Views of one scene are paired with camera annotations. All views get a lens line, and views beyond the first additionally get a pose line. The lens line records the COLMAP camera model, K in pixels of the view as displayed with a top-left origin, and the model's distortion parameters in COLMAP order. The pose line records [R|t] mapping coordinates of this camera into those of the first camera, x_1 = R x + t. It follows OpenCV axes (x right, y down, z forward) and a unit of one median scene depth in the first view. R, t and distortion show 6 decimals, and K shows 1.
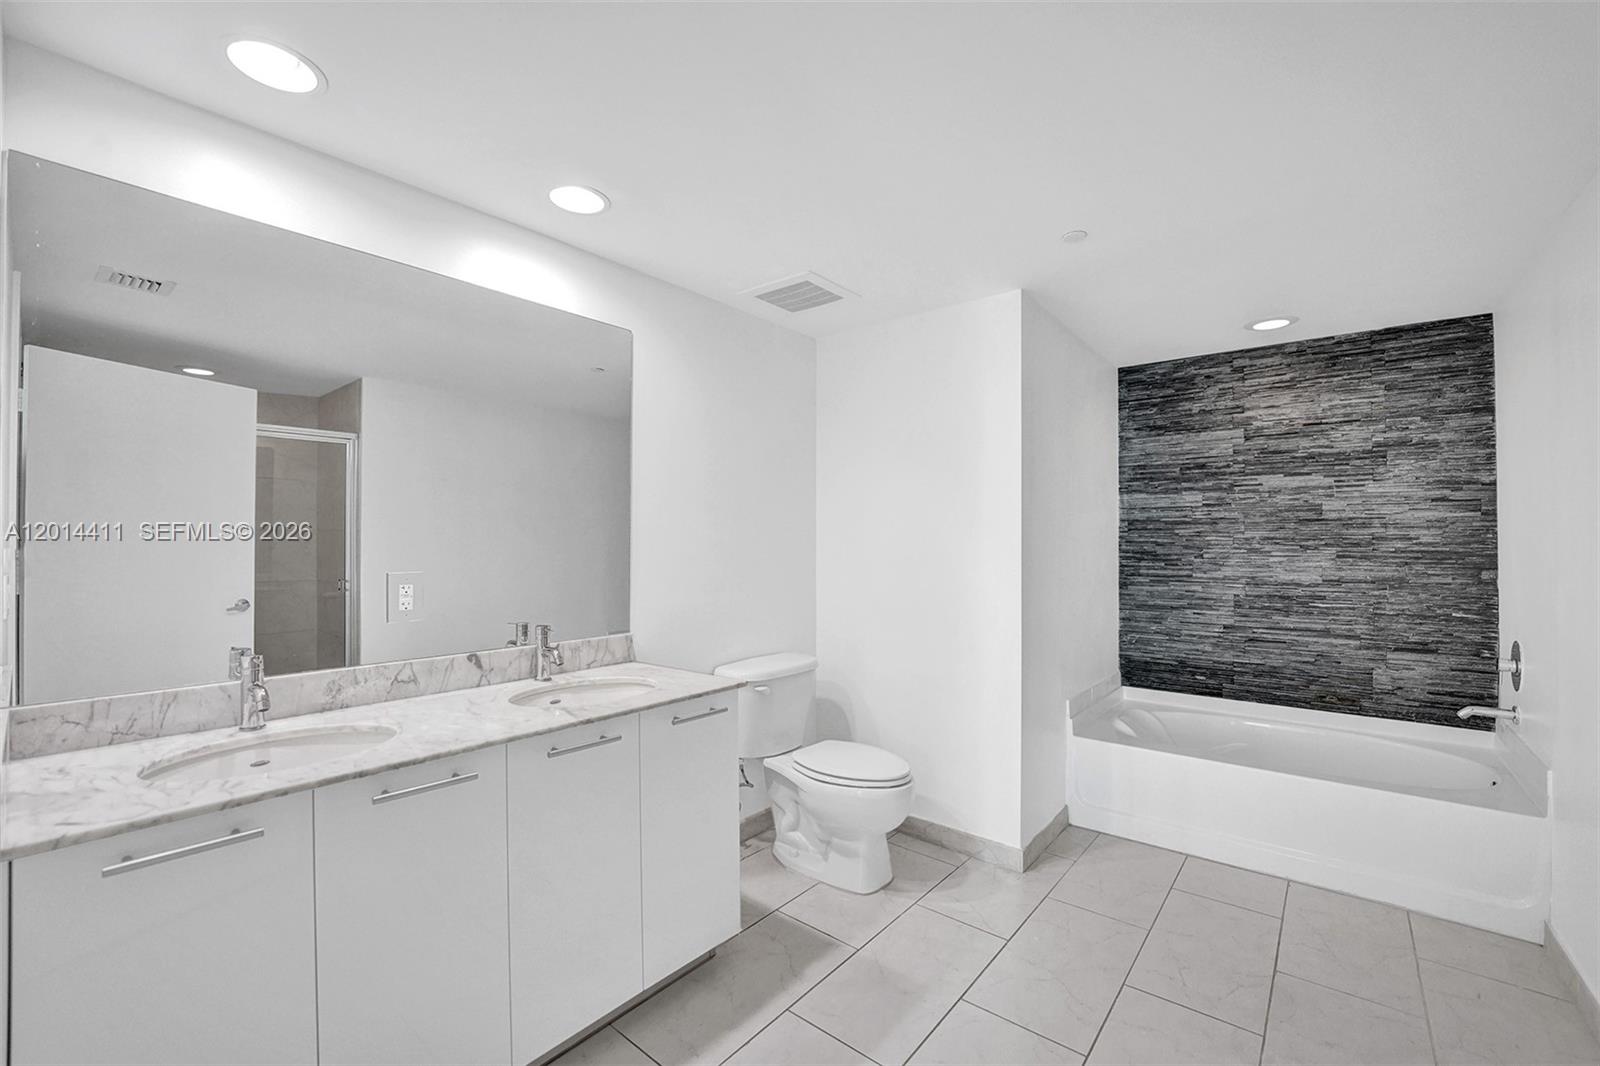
lens RADIAL K [[663.9, 0, 800.8], [0, 663.9, 542.1], [0, 0, 1]] dist [-0.023506, 0.001042]
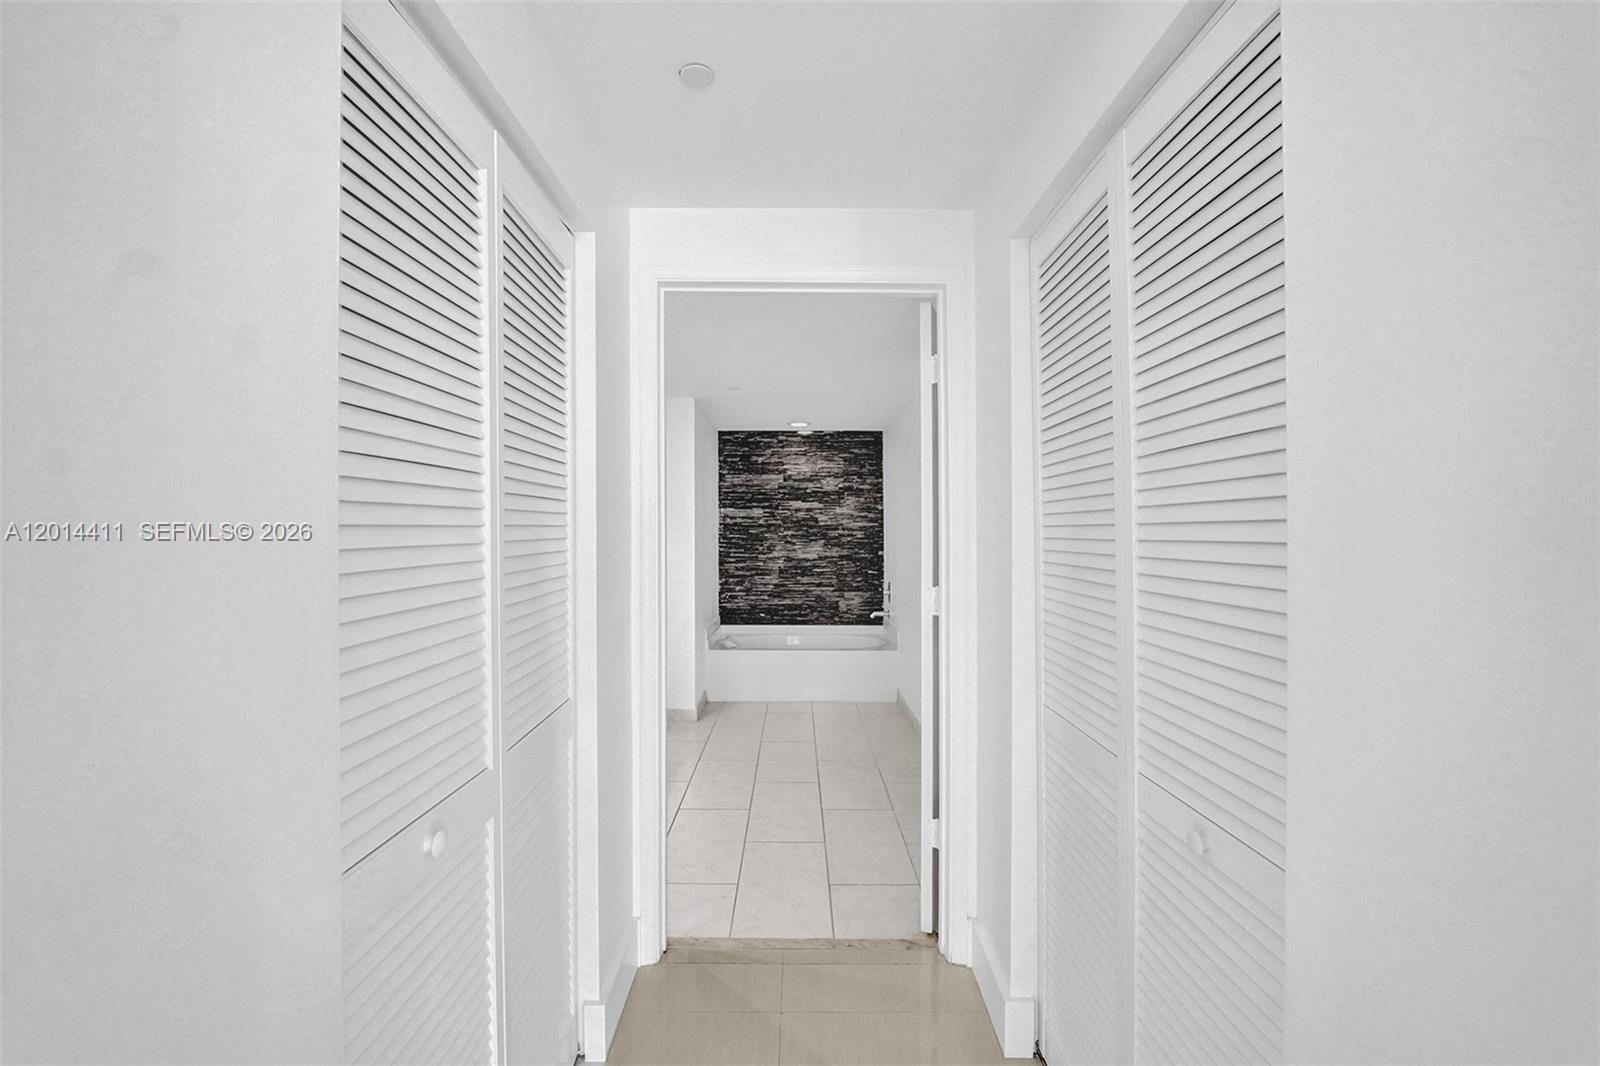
lens RADIAL K [[663.9, 0, 798.3], [0, 663.9, 533.8], [0, 0, 1]] dist [-0.023506, 0.001042]
pose [[0.771273, 0.000289, 0.636505, -0.474272], [-0.000637, 1.000000, 0.000318, -0.010954], [-0.636505, -0.000651, 0.771273, -0.452873]]
